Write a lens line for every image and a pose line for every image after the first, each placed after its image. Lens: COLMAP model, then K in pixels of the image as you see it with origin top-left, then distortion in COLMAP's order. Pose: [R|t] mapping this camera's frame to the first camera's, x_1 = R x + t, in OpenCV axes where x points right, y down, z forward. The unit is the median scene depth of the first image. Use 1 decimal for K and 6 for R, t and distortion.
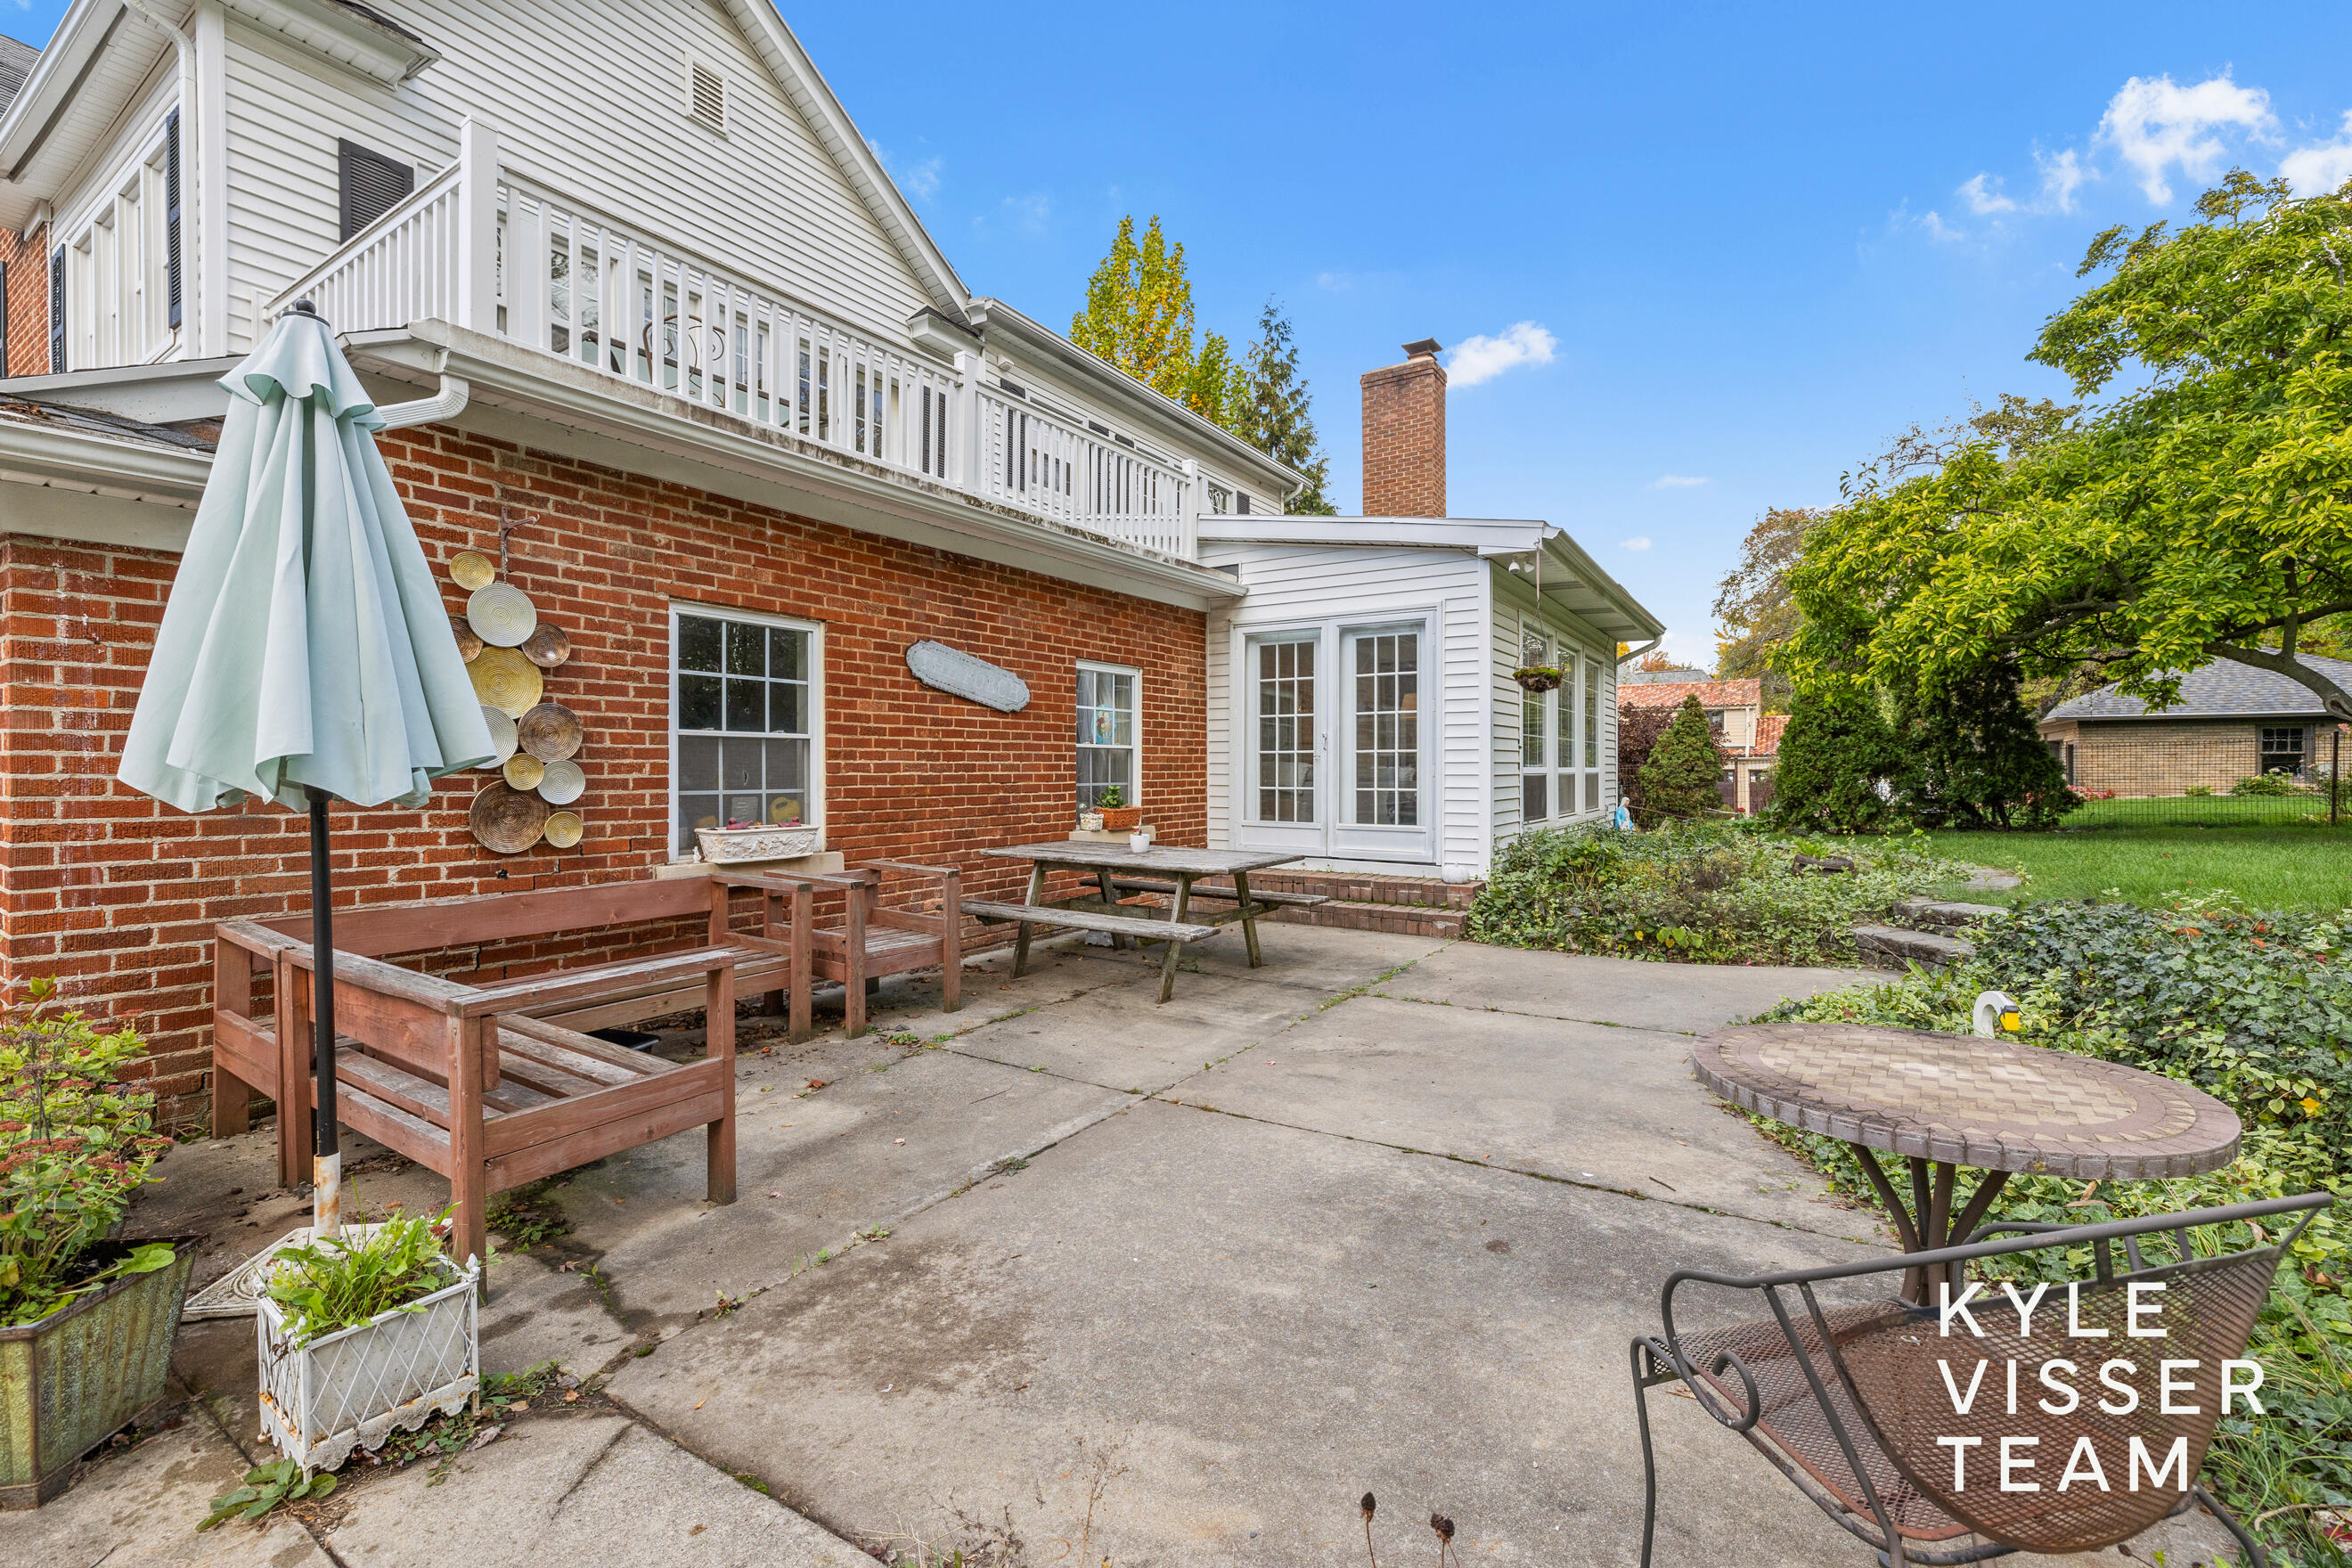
lens RADIAL K [[1016.0, 0, 1187.6], [0, 1016.0, 779.5], [0, 0, 1]] dist [0.000708, -0.000261]
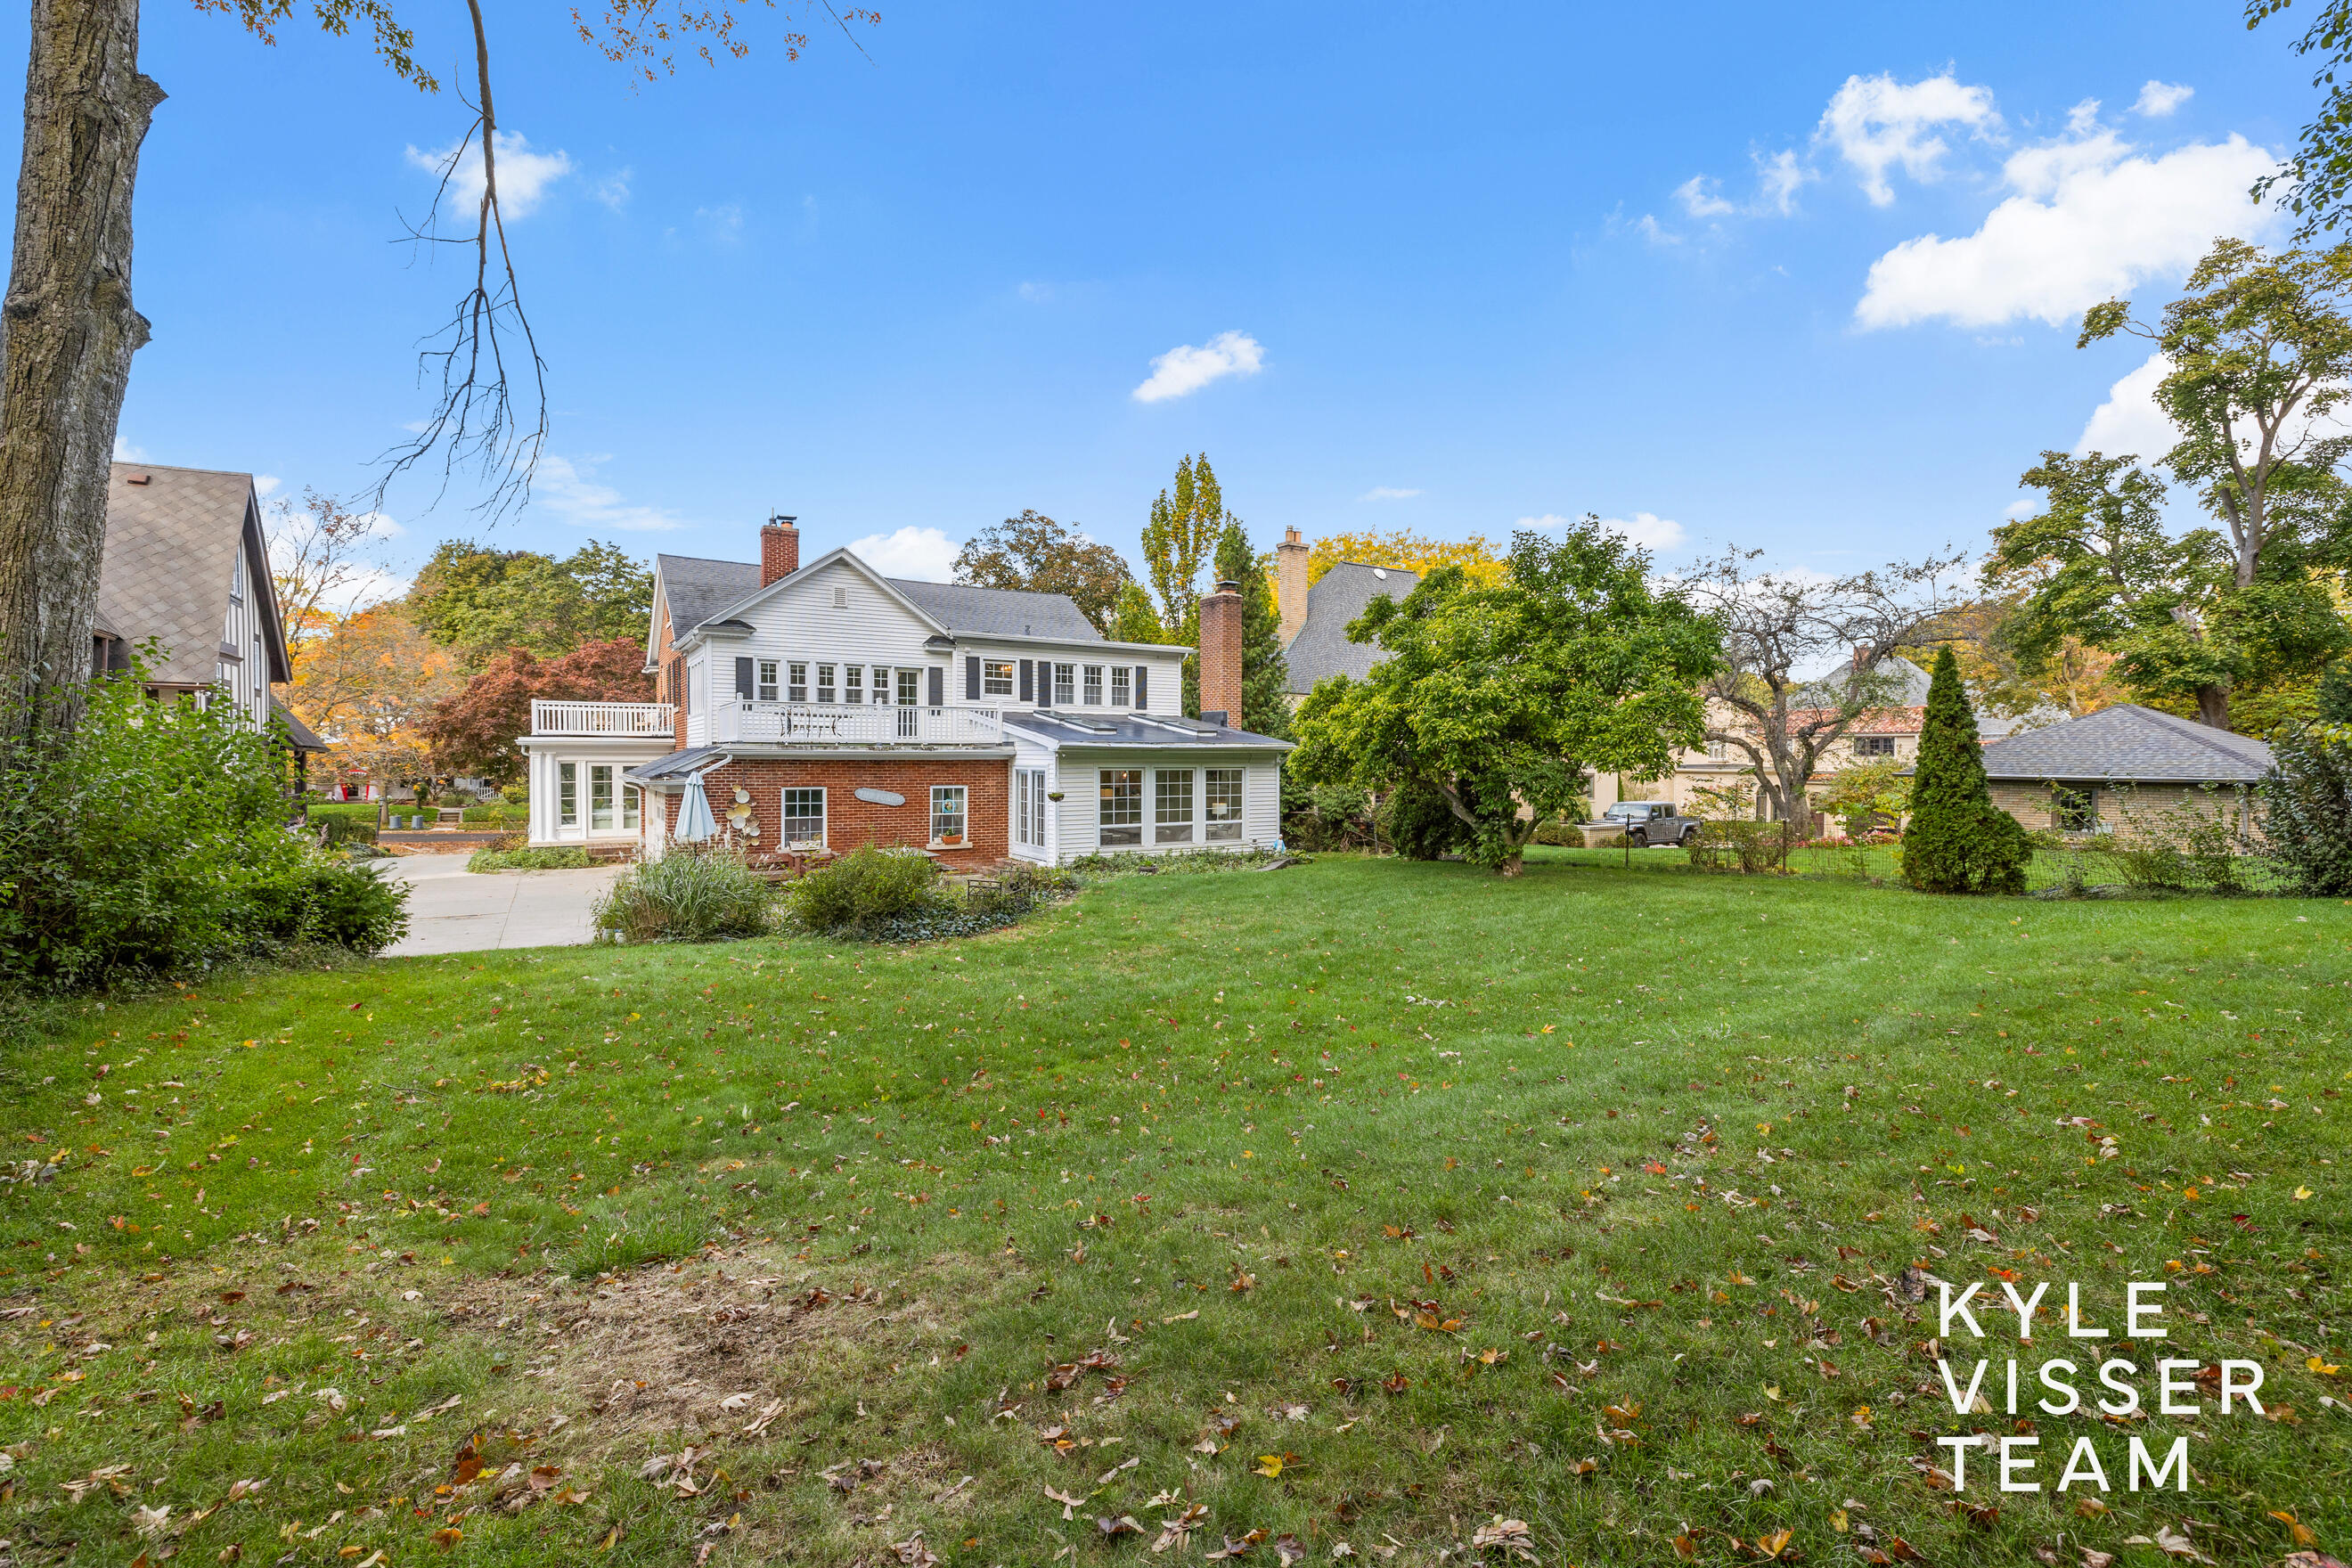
lens RADIAL K [[1016.0, 0, 1171.9], [0, 1016.0, 771.1], [0, 0, 1]] dist [0.000708, -0.000261]
pose [[0.915493, 0.010226, -0.402204, 1.669234], [-0.011089, 0.999938, 0.000182, -0.164341], [0.402181, 0.004294, 0.915550, -1.381438]]
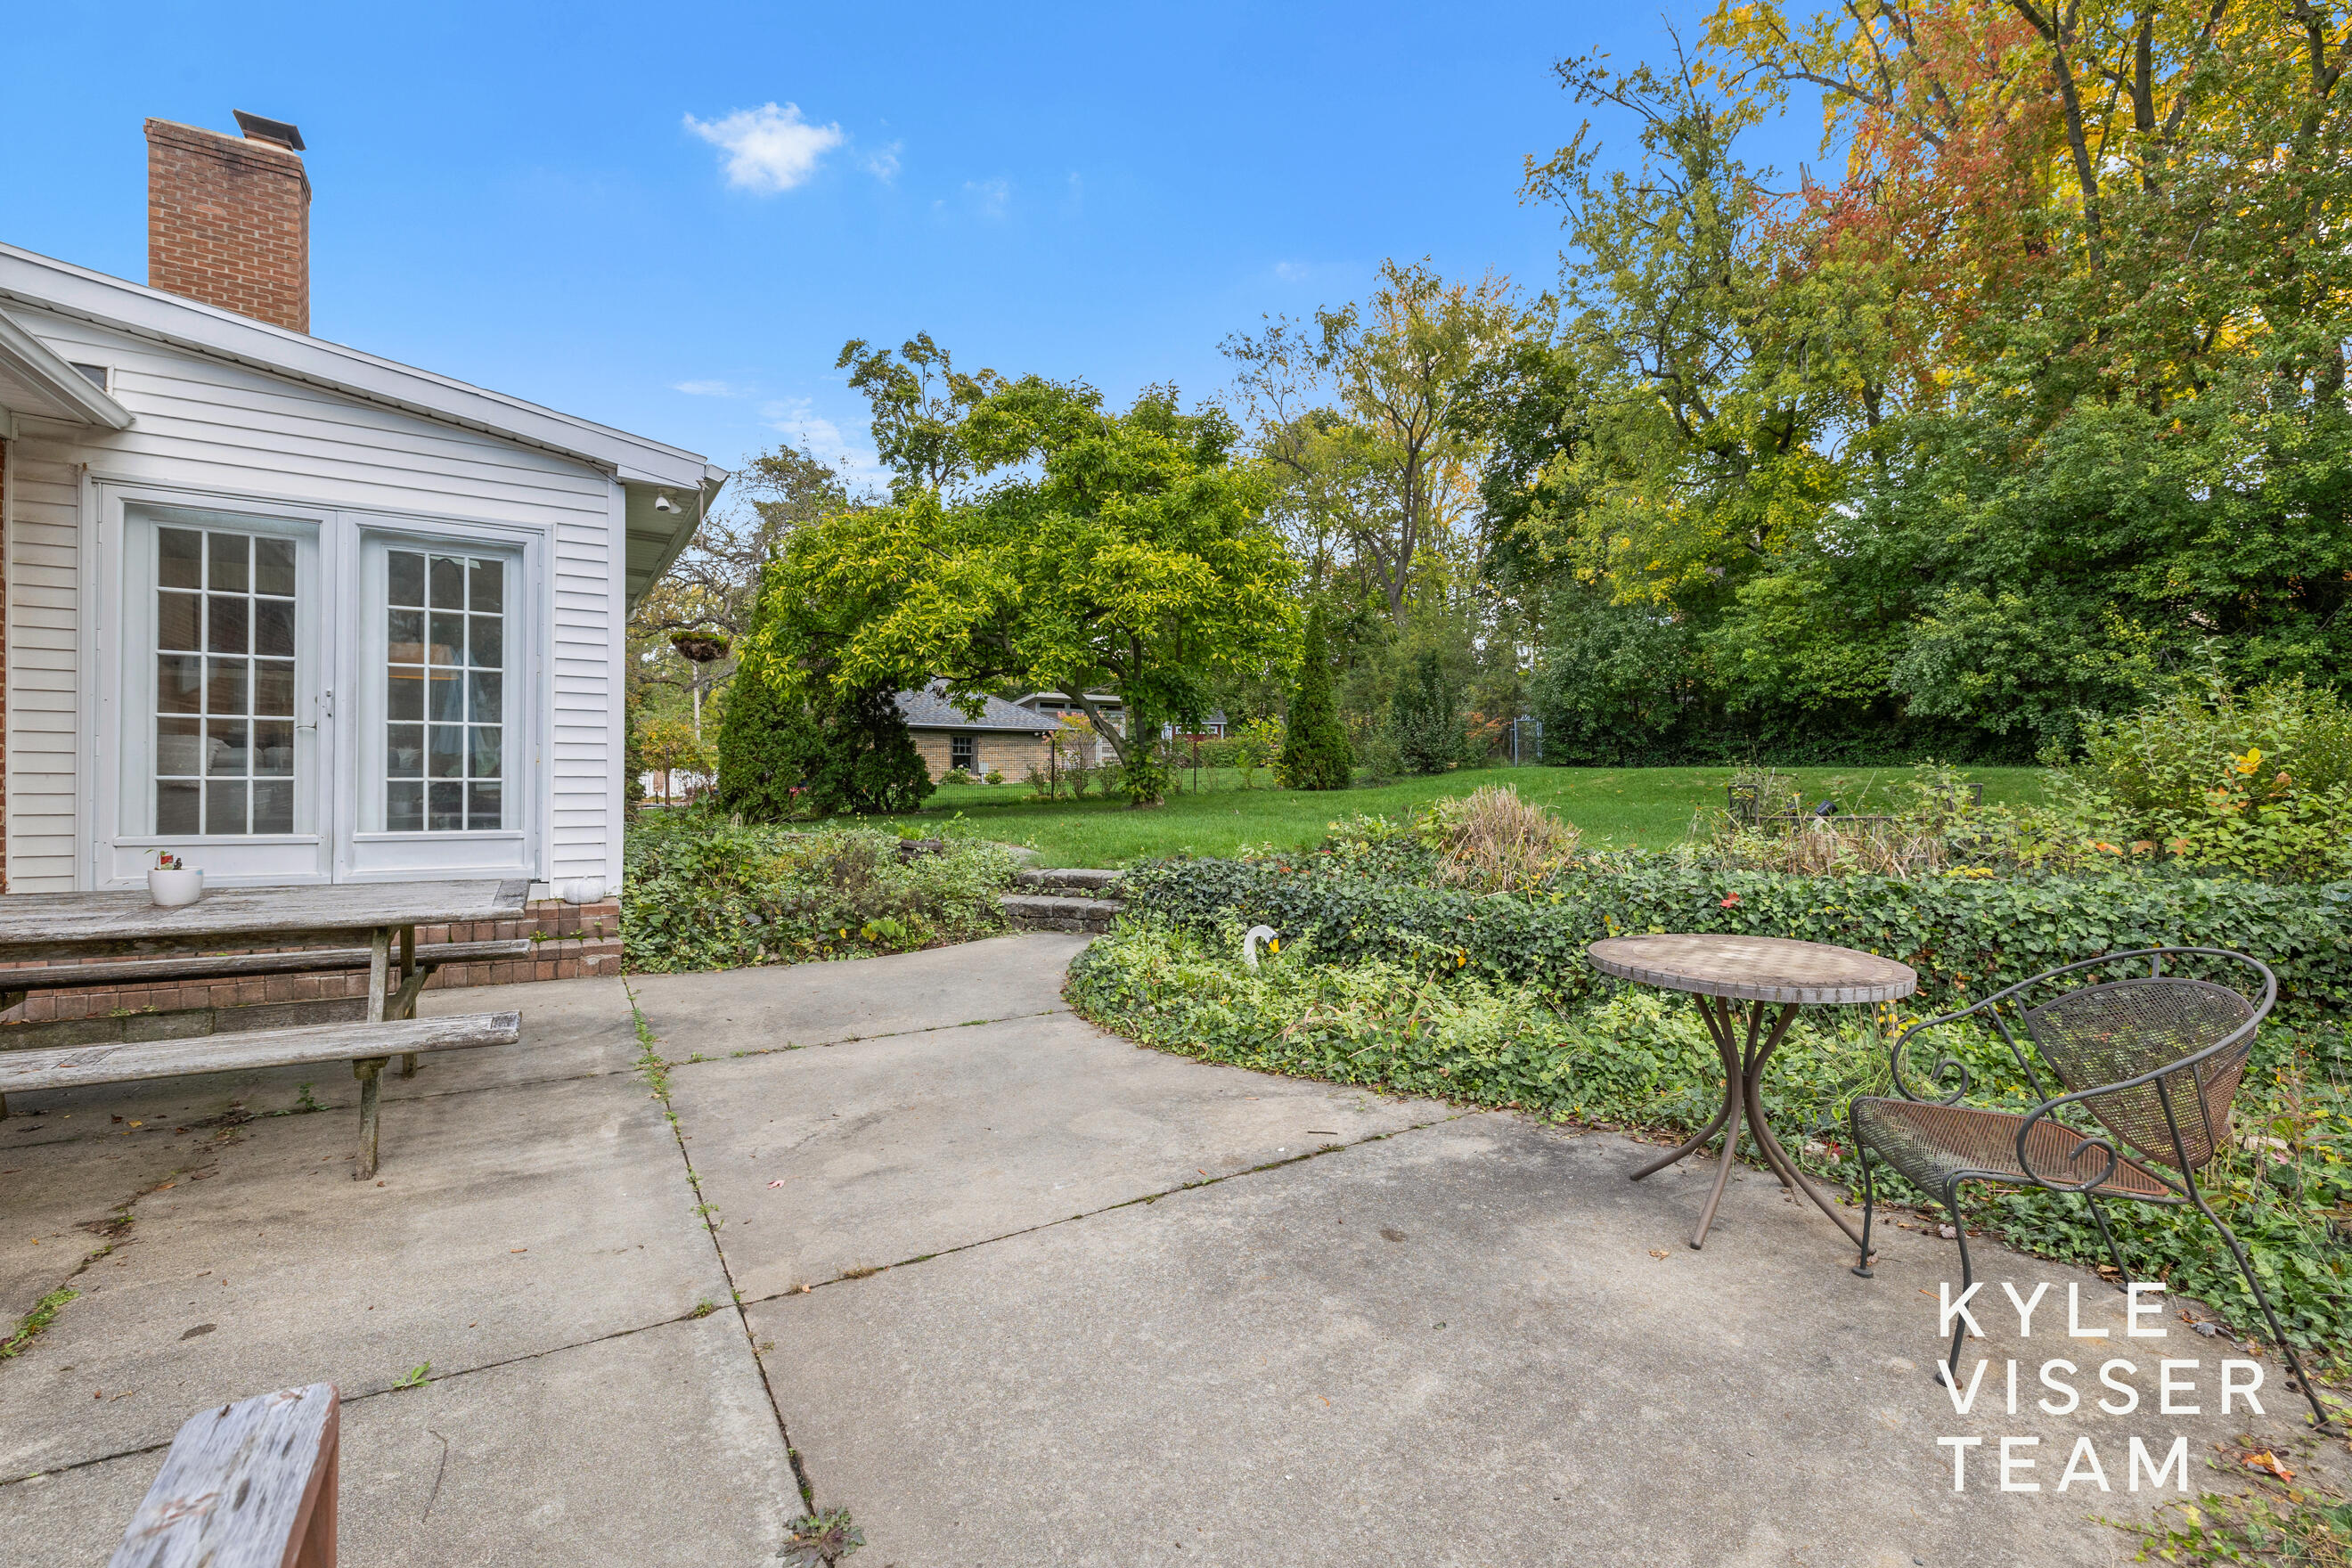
lens RADIAL K [[1016.0, 0, 1181.5], [0, 1016.0, 784.5], [0, 0, 1]] dist [0.000708, -0.000261]
pose [[0.410927, -0.006415, 0.911646, -0.253263], [-0.003670, 0.999956, 0.008691, 0.005905], [-0.911661, -0.006917, 0.410885, 0.296152]]
